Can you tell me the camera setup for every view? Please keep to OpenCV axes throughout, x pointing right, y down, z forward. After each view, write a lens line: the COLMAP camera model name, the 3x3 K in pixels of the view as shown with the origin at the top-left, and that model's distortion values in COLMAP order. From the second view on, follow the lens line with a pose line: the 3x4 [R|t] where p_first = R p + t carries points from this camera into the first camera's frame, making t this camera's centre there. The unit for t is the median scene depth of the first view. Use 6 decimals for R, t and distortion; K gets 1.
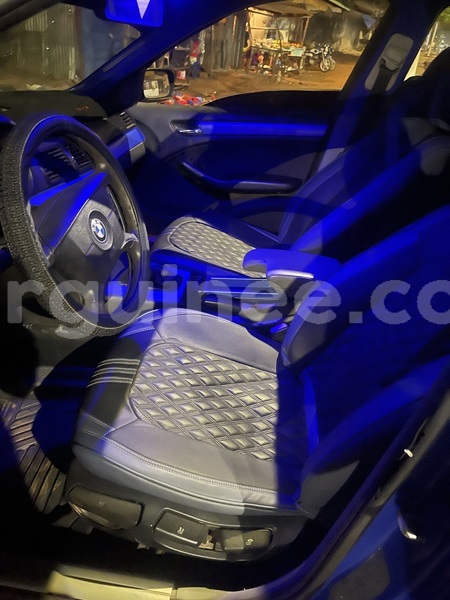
lens RADIAL K [[462.1, 0, 224.3], [0, 462.1, 299.0], [0, 0, 1]] dist [0.036167, -0.034702]
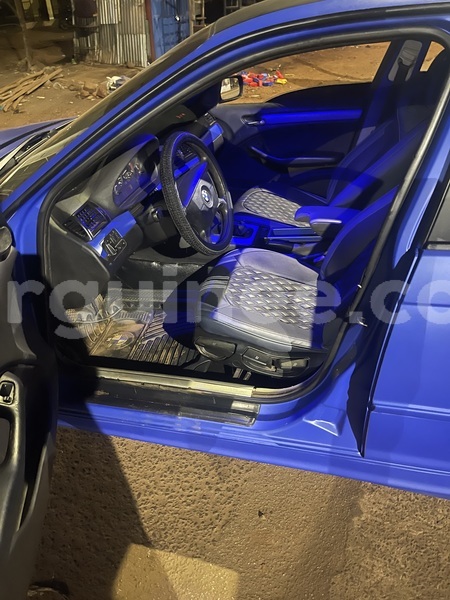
lens RADIAL K [[462.1, 0, 224.3], [0, 462.1, 298.9], [0, 0, 1]] dist [0.036167, -0.034702]
pose [[0.987937, -0.022976, -0.153145, 0.038971], [0.031049, 0.998240, 0.050533, 0.101140], [0.151714, -0.054679, 0.986911, -0.493592]]
